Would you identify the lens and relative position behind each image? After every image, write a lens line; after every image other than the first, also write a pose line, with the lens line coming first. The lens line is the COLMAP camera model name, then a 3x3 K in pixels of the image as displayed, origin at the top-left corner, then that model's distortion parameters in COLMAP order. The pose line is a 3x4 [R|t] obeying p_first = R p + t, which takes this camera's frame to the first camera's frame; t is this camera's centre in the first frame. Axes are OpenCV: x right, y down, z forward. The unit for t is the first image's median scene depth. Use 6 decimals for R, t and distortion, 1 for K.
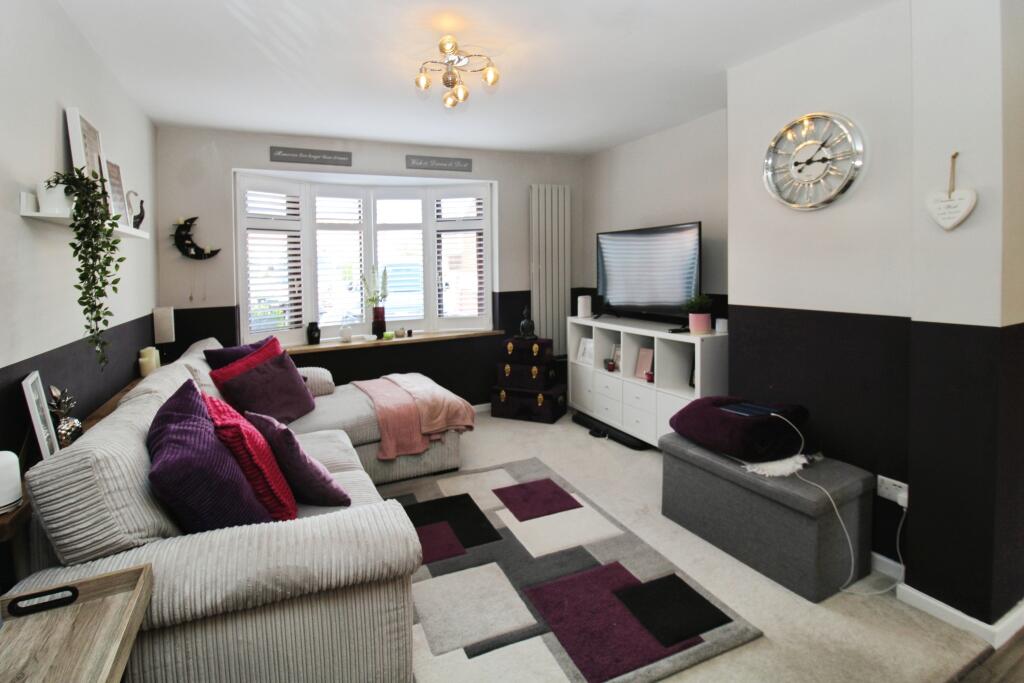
lens RADIAL K [[495.4, 0, 510.5], [0, 495.4, 270.1], [0, 0, 1]] dist [-0.002808, -0.000610]
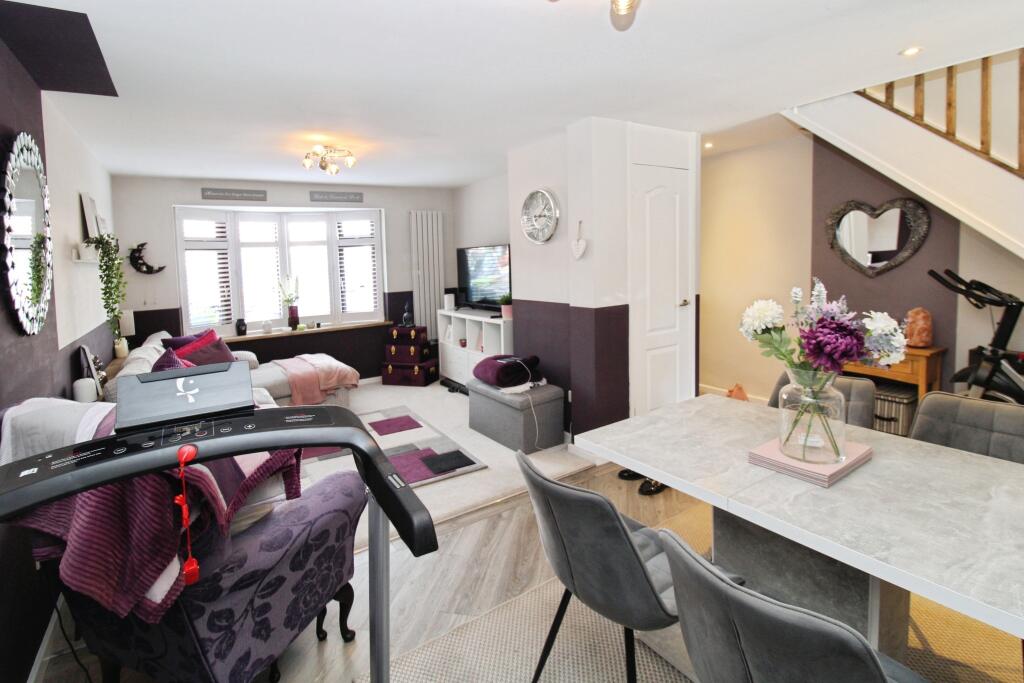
lens RADIAL K [[487.1, 0, 508.9], [0, 487.1, 288.3], [0, 0, 1]] dist [-0.000696, -0.015158]
pose [[0.991936, -0.020261, 0.125110, 0.173011], [0.014589, 0.998831, 0.046090, -0.028838], [-0.125897, -0.043893, 0.991072, -0.427067]]
